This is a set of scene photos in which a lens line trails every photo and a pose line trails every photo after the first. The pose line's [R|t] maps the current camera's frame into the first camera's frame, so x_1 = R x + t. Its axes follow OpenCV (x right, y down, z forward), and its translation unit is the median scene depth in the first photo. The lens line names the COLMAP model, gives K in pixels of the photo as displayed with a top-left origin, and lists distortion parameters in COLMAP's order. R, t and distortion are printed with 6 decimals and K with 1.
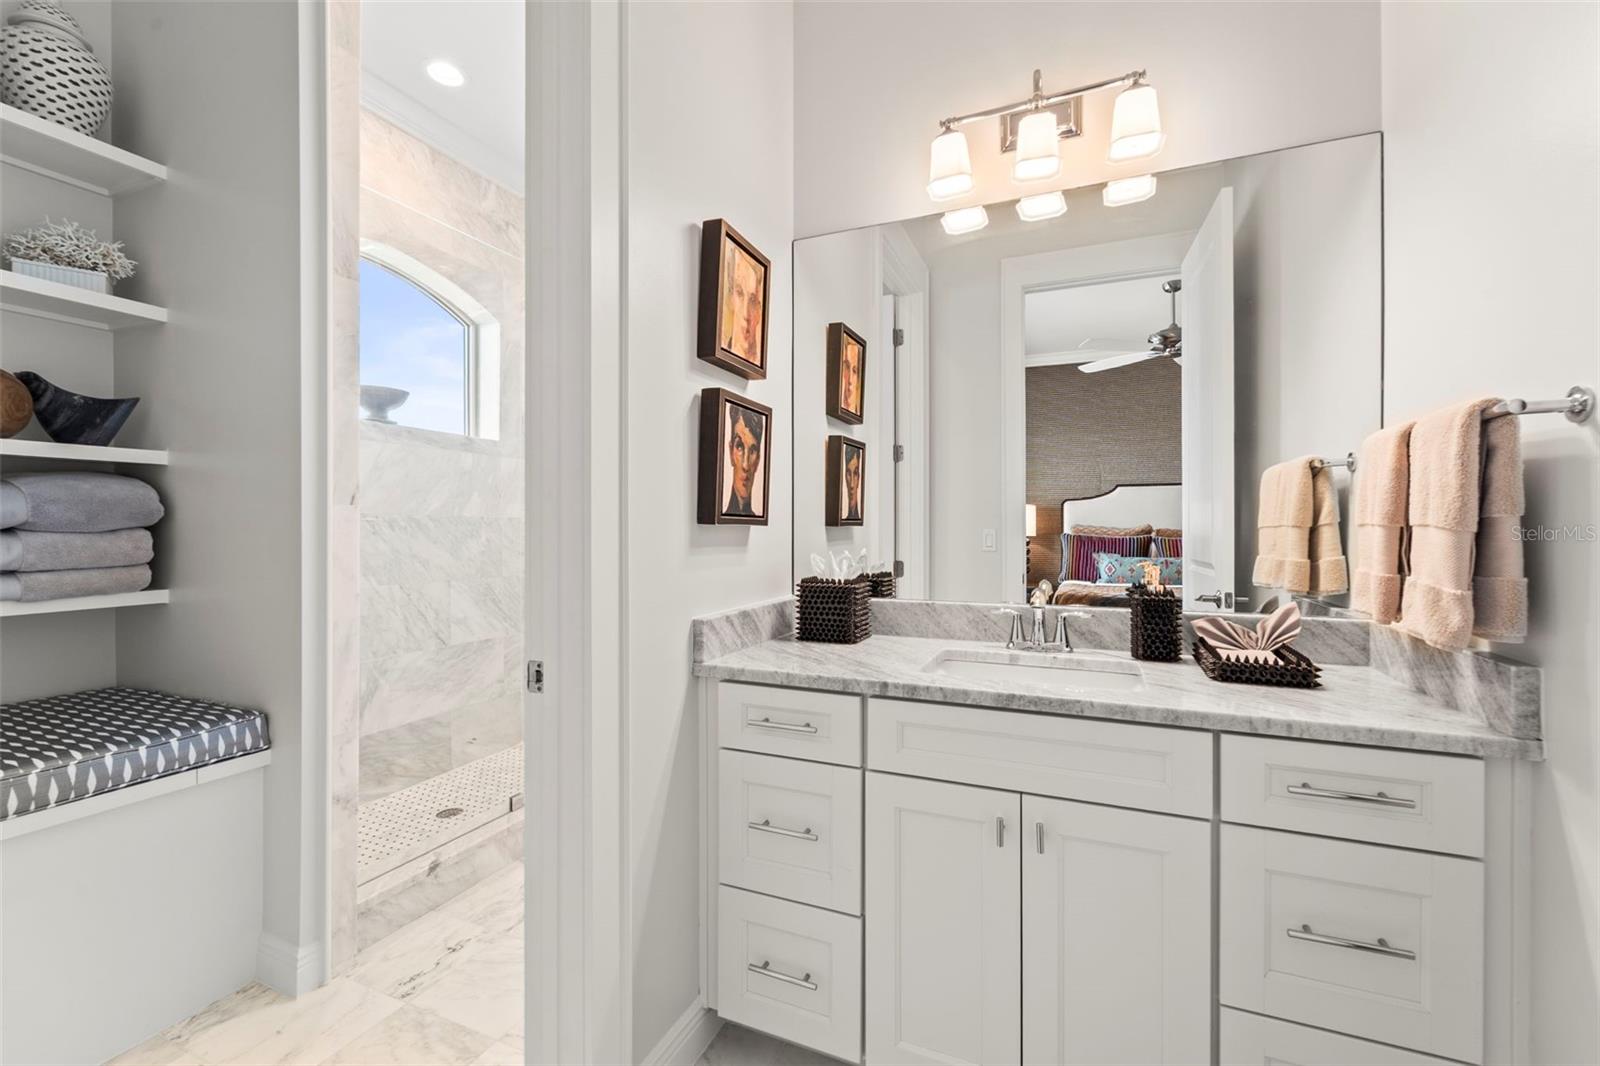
lens RADIAL K [[663.5, 0, 792.6], [0, 663.5, 529.9], [0, 0, 1]] dist [0.003450, -0.003088]
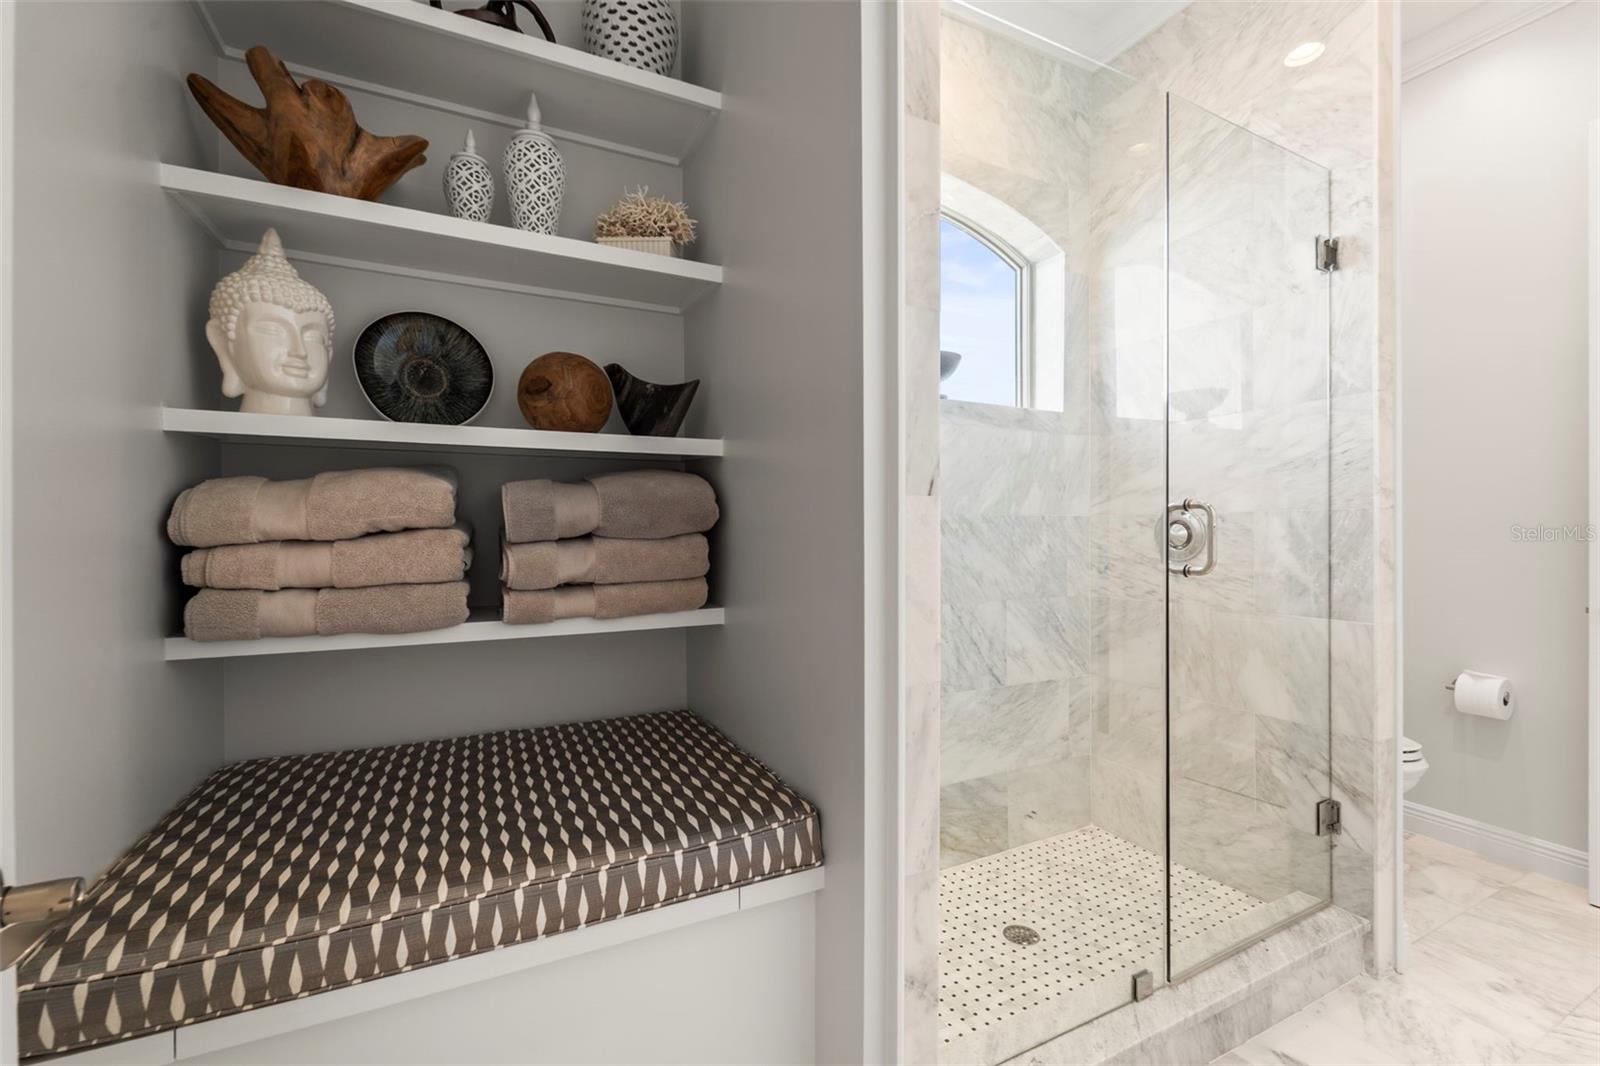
lens RADIAL K [[663.8, 0, 800.0], [0, 663.8, 533.0], [0, 0, 1]] dist [-0.000290, -0.000606]
pose [[0.770063, 0.001287, -0.637967, -0.238783], [0.001148, 0.999994, 0.003403, -0.003785], [0.637967, -0.003353, 0.770056, 0.296958]]
